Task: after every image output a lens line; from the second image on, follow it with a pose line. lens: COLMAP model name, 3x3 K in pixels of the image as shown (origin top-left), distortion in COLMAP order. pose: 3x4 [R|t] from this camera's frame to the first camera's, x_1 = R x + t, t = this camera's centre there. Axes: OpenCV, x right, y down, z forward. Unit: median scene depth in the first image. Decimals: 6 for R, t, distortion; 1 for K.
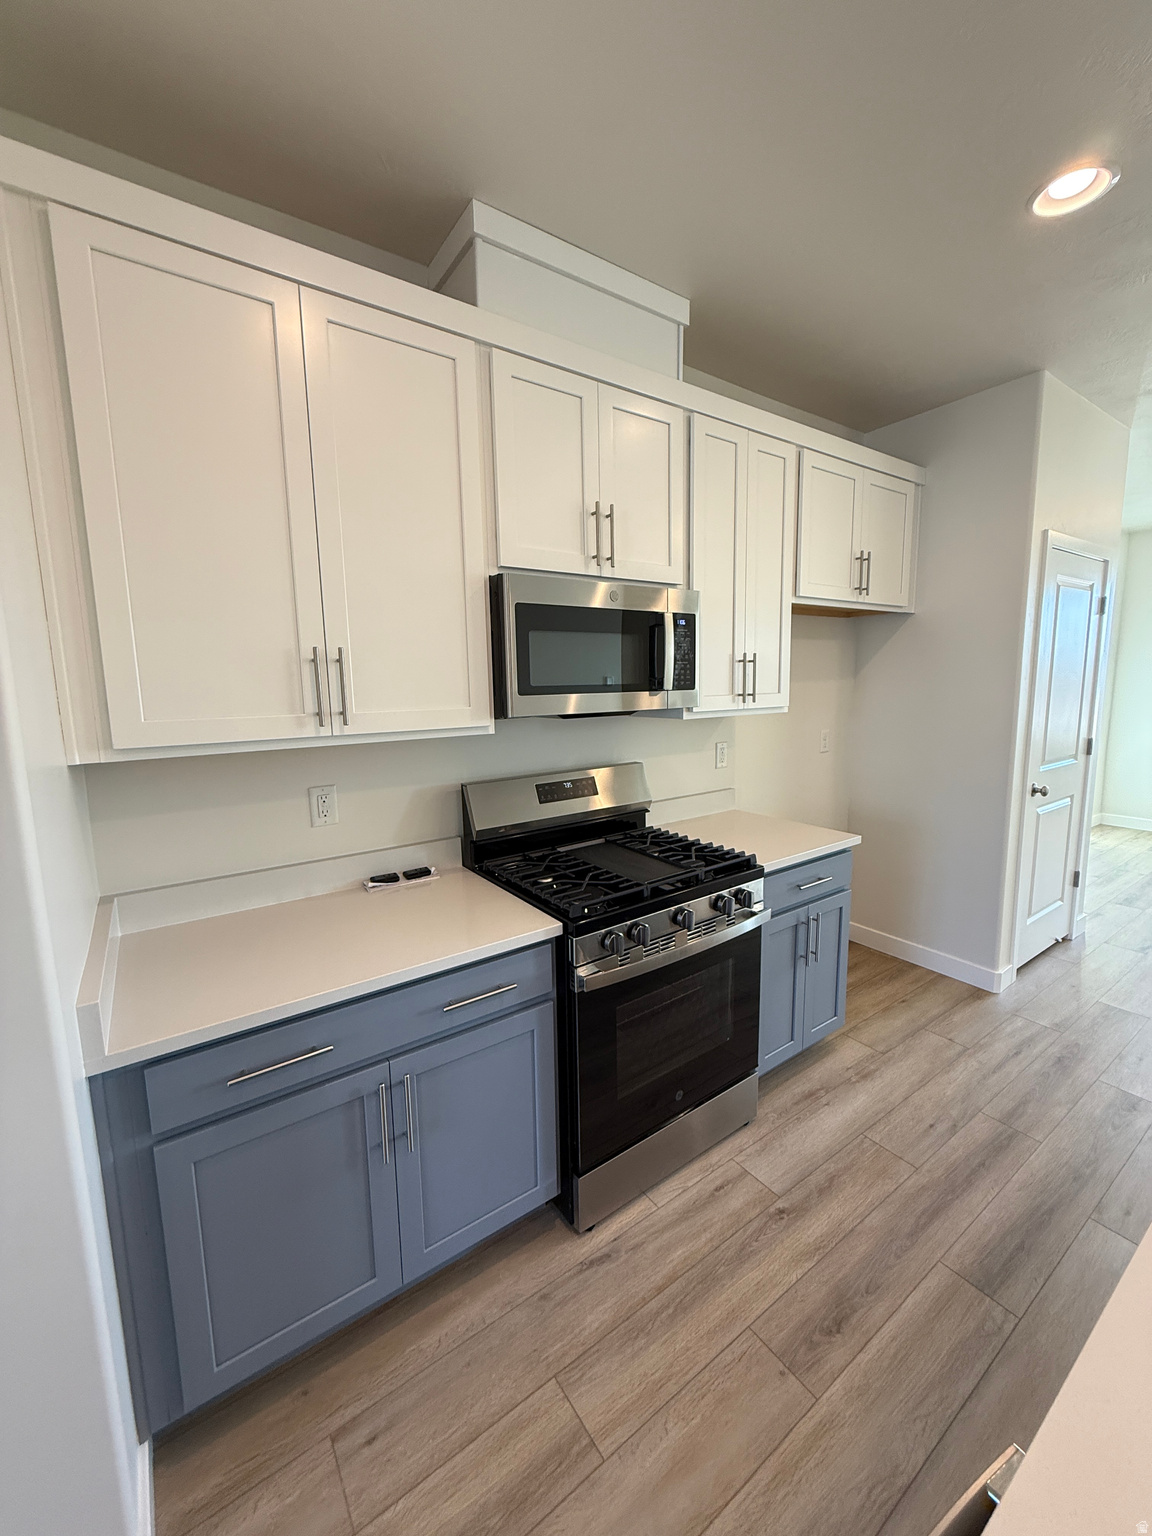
lens RADIAL K [[610.4, 0, 578.6], [0, 610.4, 766.1], [0, 0, 1]] dist [-0.000768, 0.000772]
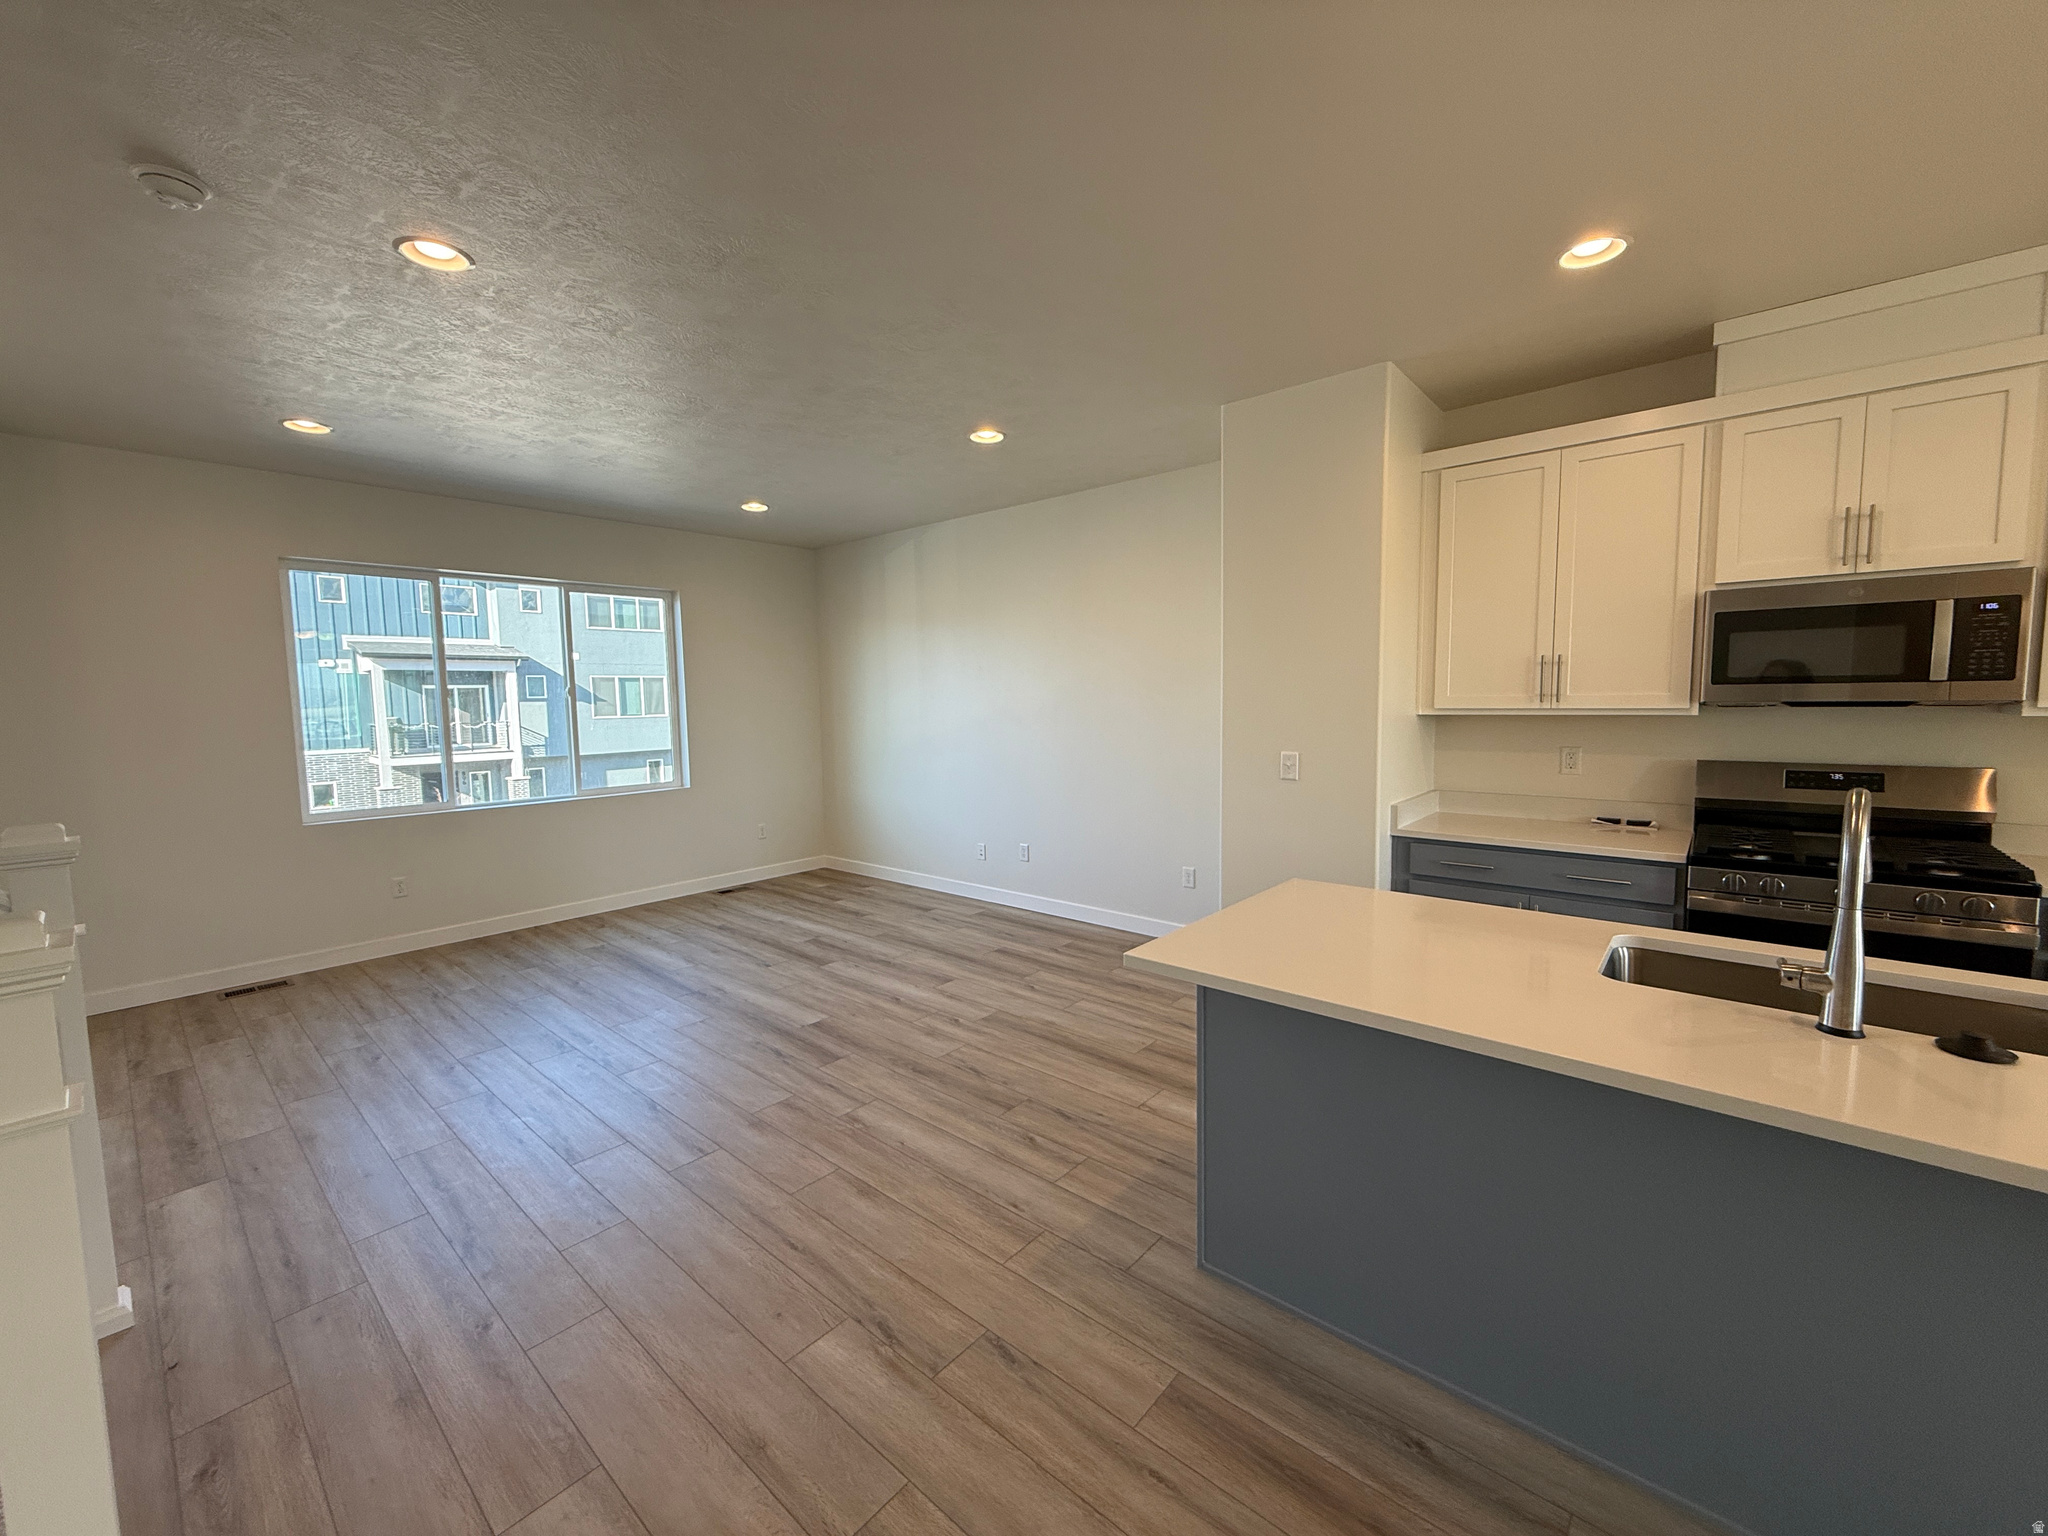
lens RADIAL K [[813.8, 0, 1017.9], [0, 813.8, 766.4], [0, 0, 1]] dist [-0.000768, 0.000772]
pose [[0.236499, 0.100248, -0.966446, 1.068700], [-0.122457, 0.989807, 0.072705, 0.092919], [0.963884, 0.101153, 0.246365, -0.695869]]
